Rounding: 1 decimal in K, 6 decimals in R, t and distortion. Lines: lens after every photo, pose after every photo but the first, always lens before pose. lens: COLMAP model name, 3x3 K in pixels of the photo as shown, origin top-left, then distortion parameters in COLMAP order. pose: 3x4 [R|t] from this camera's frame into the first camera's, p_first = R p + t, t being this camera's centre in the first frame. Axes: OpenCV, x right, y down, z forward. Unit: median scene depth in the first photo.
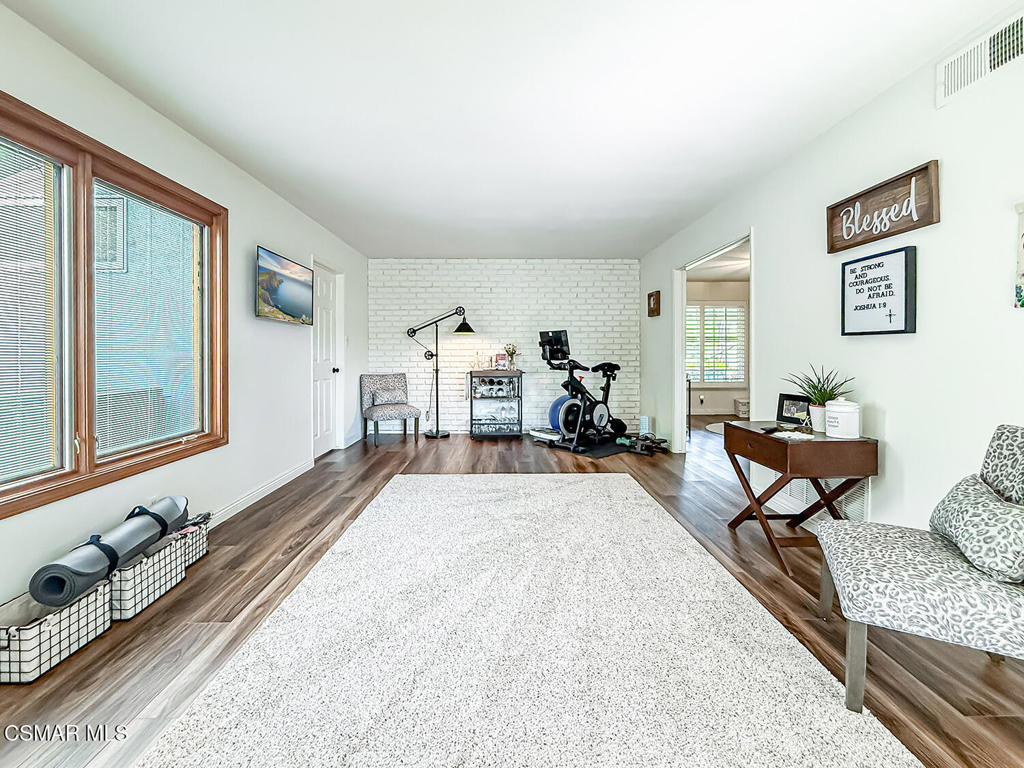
lens RADIAL K [[418.4, 0, 505.7], [0, 418.4, 361.9], [0, 0, 1]] dist [-0.001039, -0.000206]
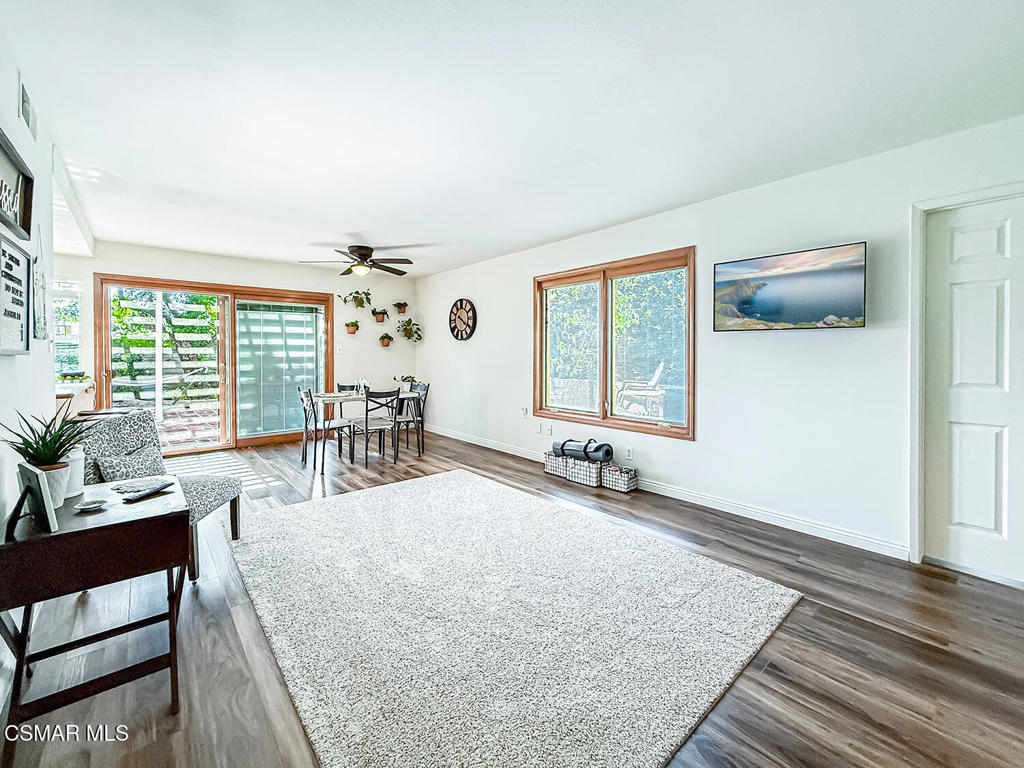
lens RADIAL K [[423.5, 0, 503.5], [0, 423.5, 358.3], [0, 0, 1]] dist [0.000283, -0.000083]
pose [[-0.778154, 0.009196, -0.628006, 0.642865], [-0.010402, 0.999567, 0.027527, -0.085245], [0.627987, 0.027953, -0.777722, 1.956387]]
